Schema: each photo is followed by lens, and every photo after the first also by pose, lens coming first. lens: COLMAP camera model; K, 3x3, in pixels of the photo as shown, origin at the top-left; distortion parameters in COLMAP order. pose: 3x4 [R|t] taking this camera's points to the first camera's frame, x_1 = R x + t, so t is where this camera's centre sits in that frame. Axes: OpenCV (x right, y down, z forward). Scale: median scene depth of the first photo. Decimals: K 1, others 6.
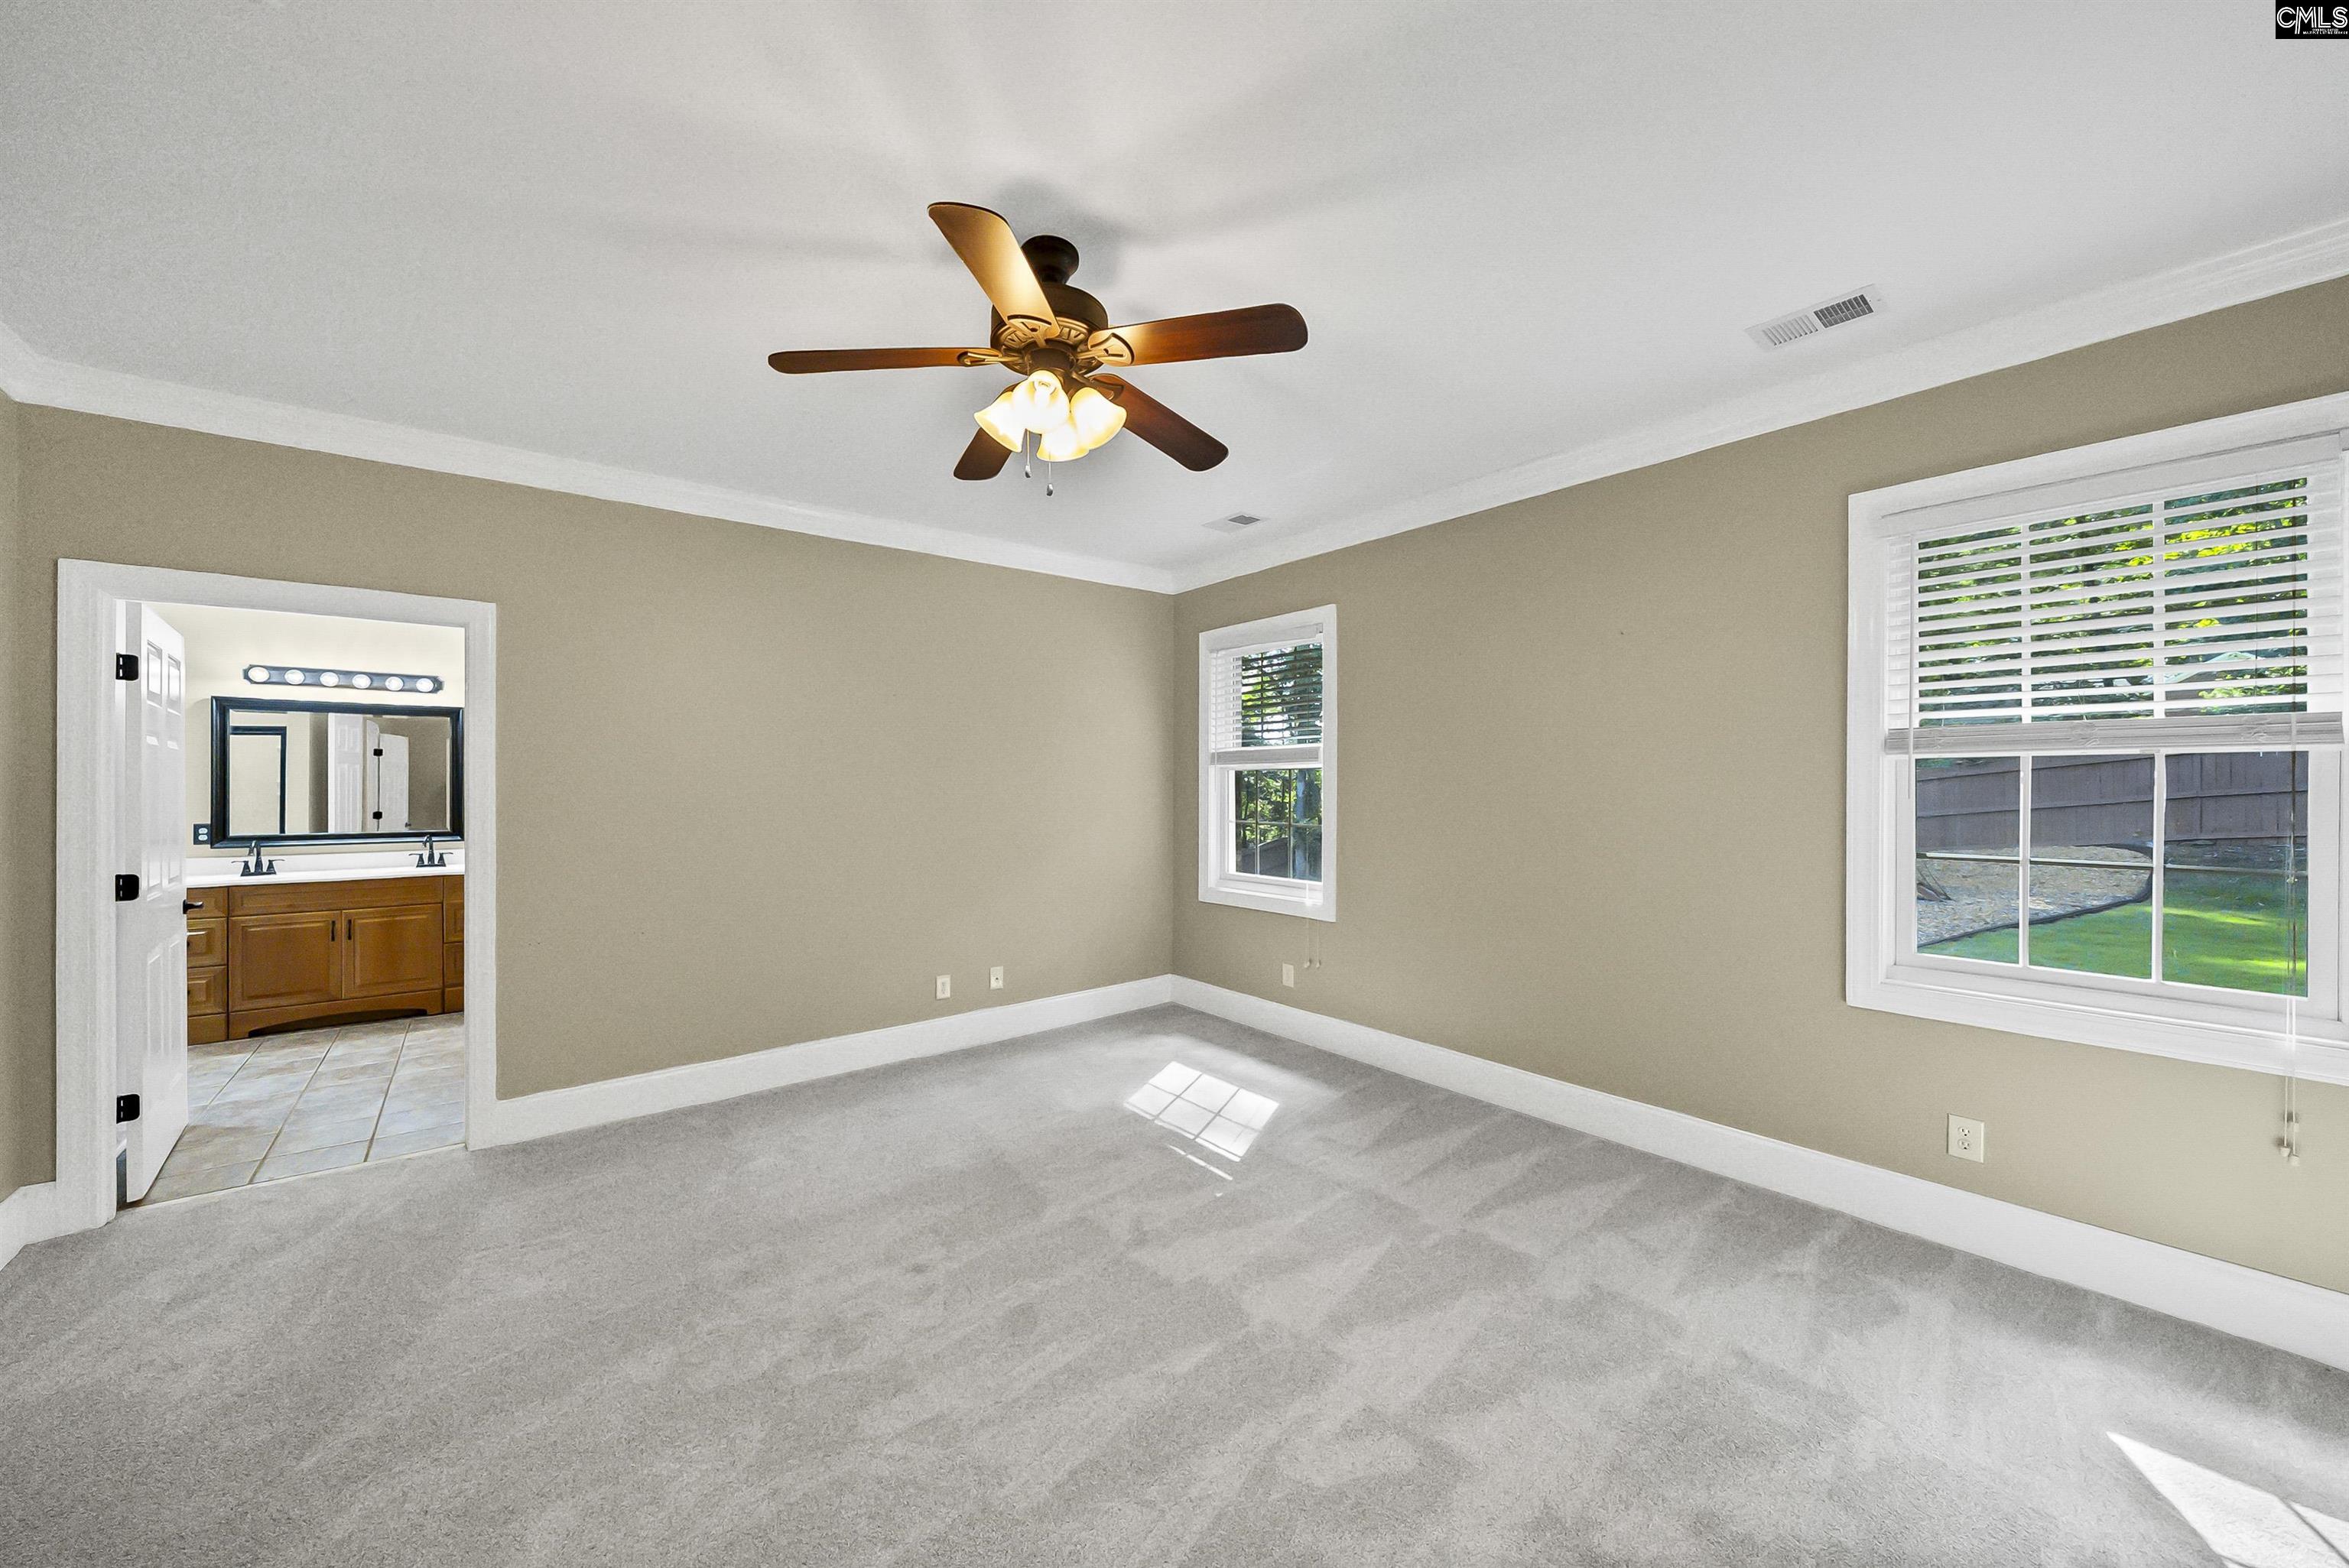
lens RADIAL K [[868.0, 0, 1174.7], [0, 868.0, 782.7], [0, 0, 1]] dist [0.001789, 0.000107]
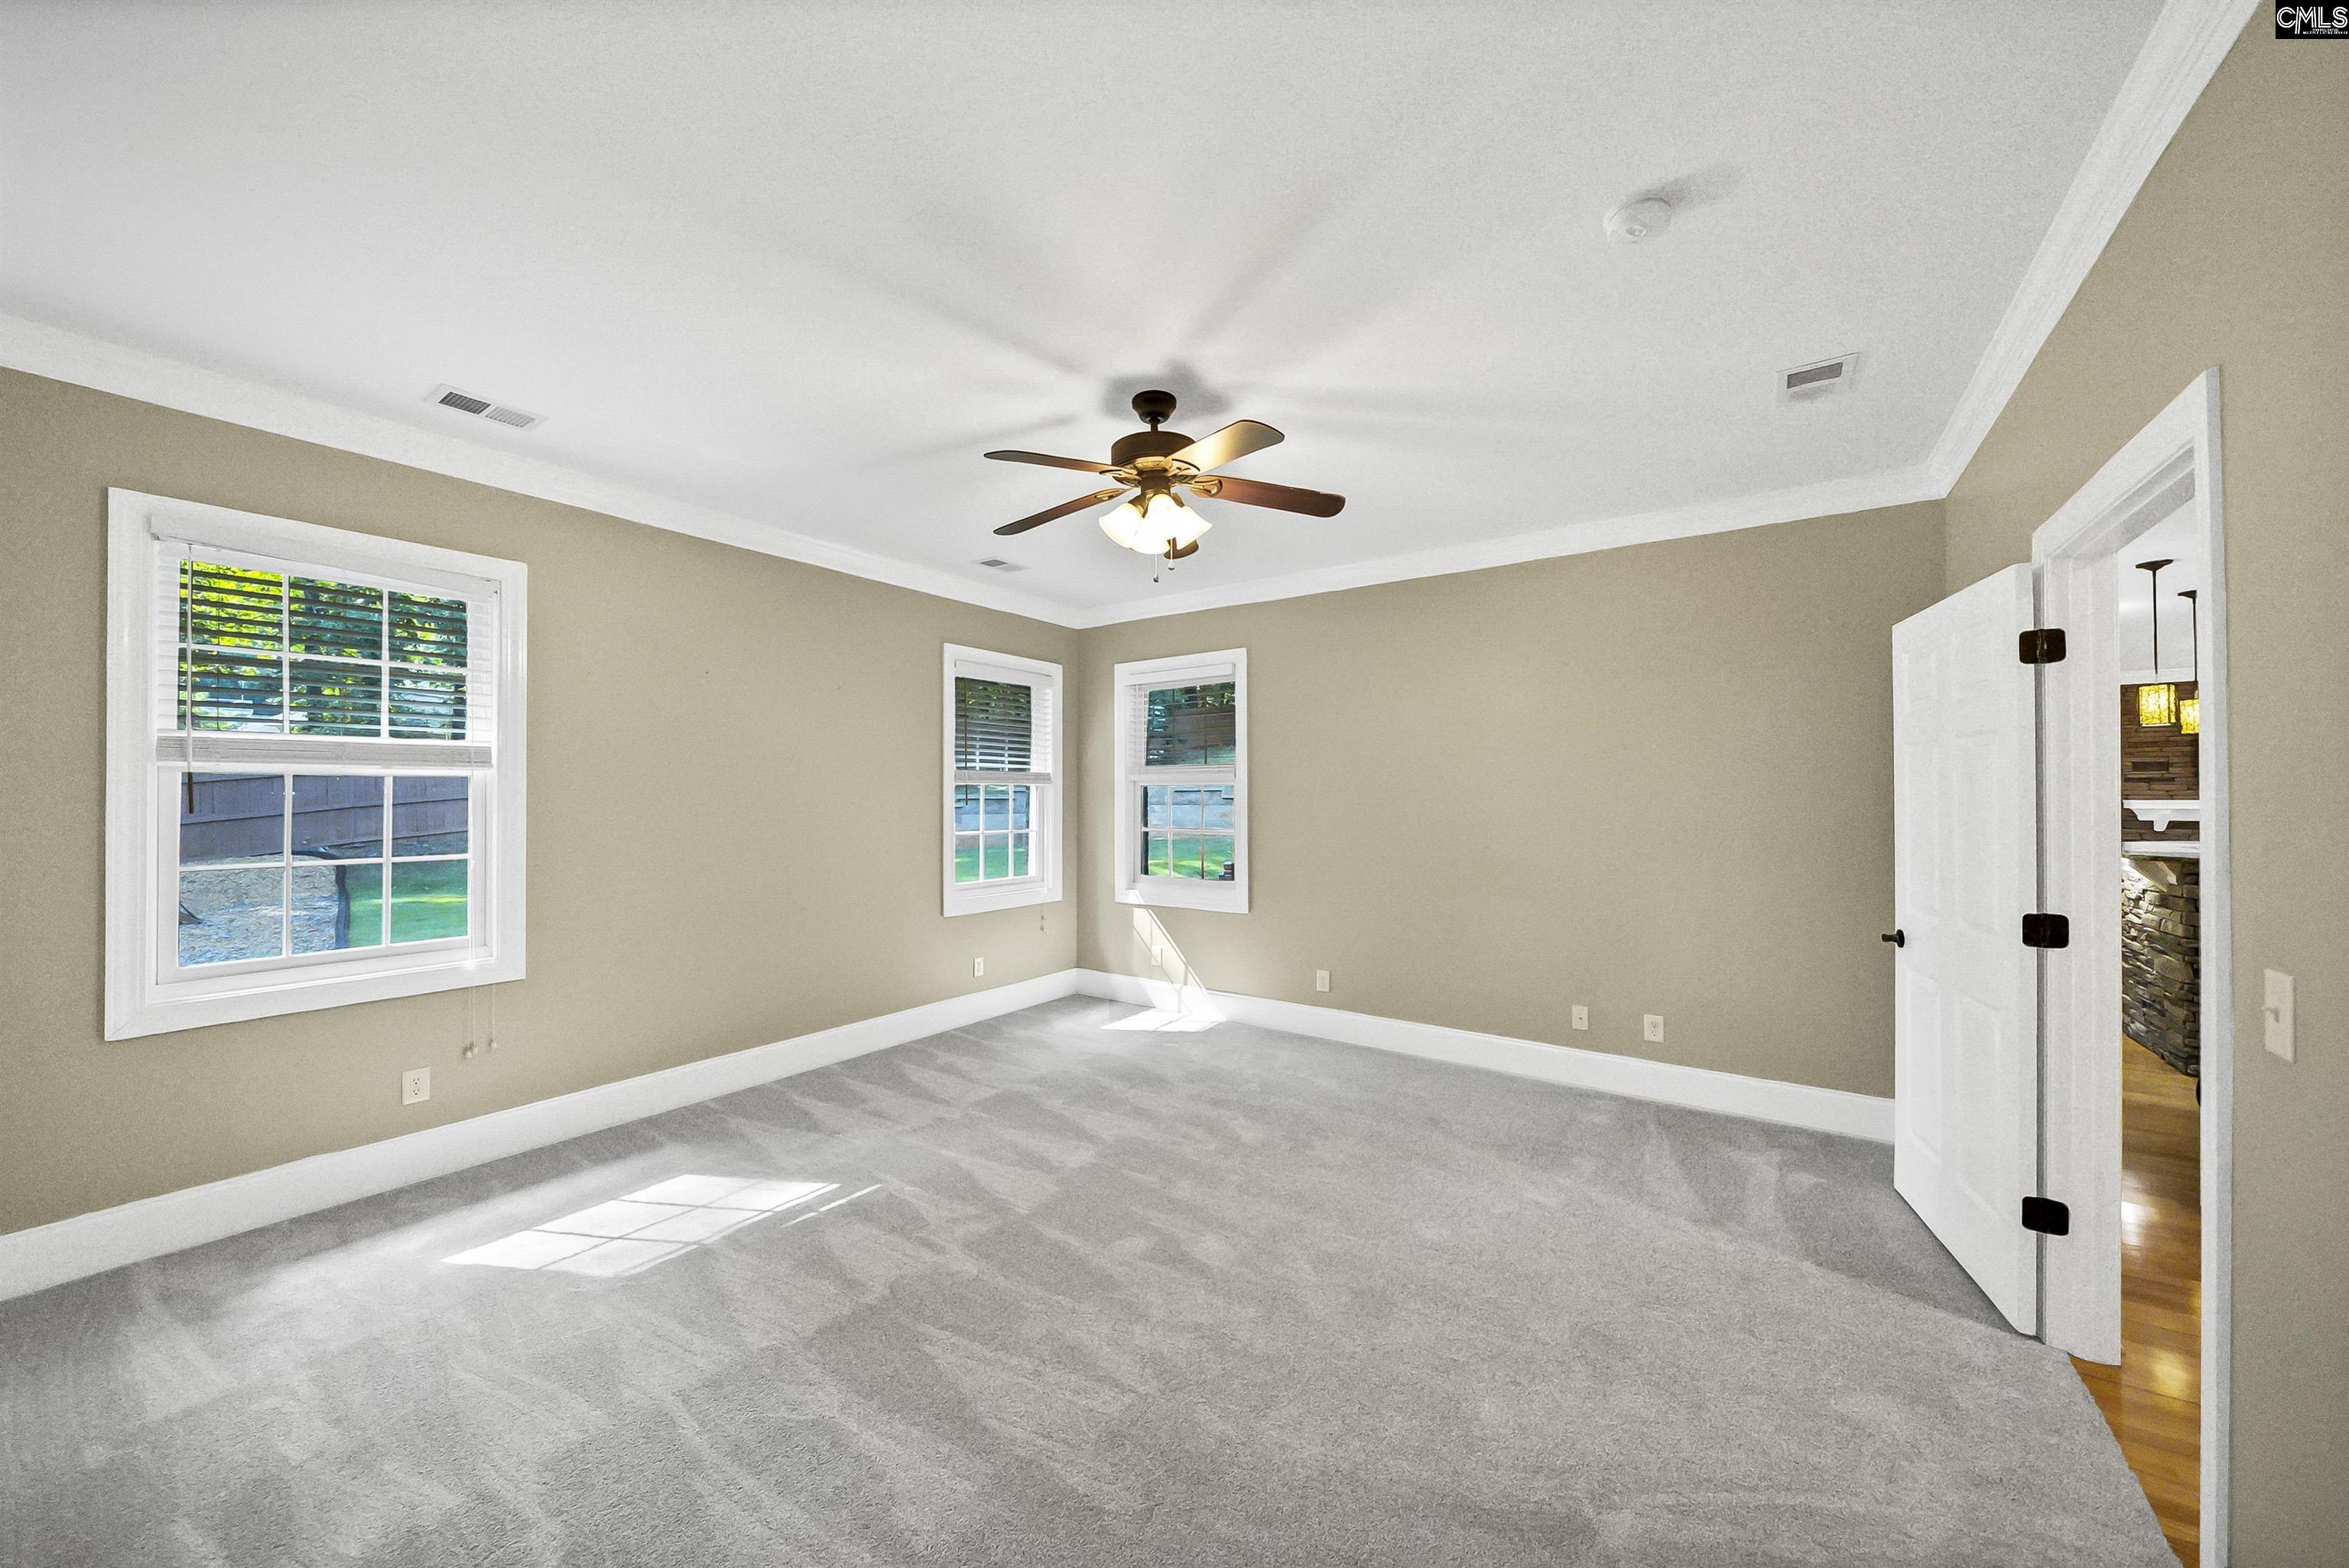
lens RADIAL K [[789.5, 0, 1177.3], [0, 789.5, 794.7], [0, 0, 1]] dist [-0.000698, -0.000024]
pose [[-0.262954, 0.005667, 0.964792, -0.792096], [-0.000189, 0.999982, -0.005925, 0.003571], [-0.964808, -0.001740, -0.262948, 0.782780]]
